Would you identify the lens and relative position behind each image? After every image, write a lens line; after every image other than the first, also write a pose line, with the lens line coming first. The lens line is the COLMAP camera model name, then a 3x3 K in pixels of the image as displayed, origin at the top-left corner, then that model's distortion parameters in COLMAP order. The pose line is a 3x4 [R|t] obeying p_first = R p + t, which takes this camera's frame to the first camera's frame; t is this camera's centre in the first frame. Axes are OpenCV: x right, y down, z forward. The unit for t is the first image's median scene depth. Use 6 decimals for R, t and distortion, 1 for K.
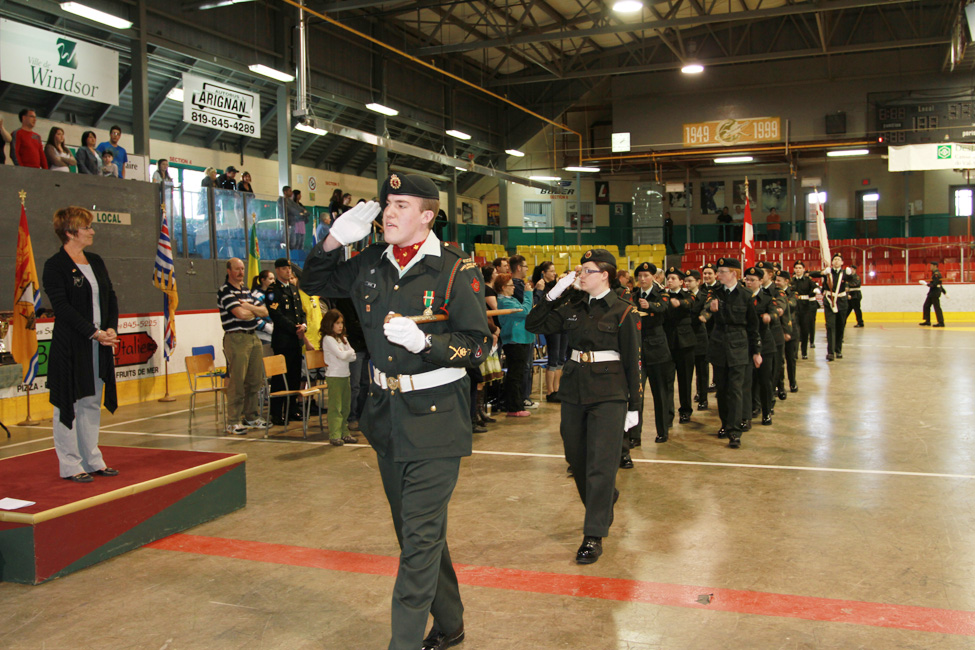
lens RADIAL K [[988.8, 0, 493.7], [0, 988.8, 325.5], [0, 0, 1]] dist [-0.017487, 0.000000]
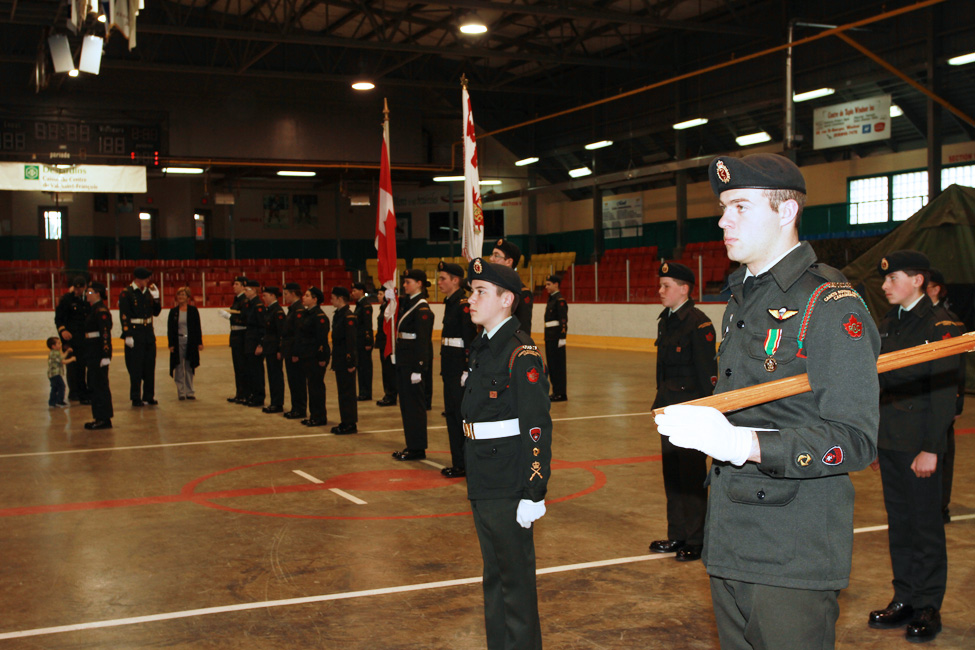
lens RADIAL K [[1273.6, 0, 488.1], [0, 1273.6, 325.7], [0, 0, 1]] dist [0.001818, 0.000000]
pose [[0.719360, -0.011138, 0.694548, -0.081046], [0.032162, 0.999333, -0.017285, 0.007176], [-0.693893, 0.034772, 0.719238, -0.184413]]
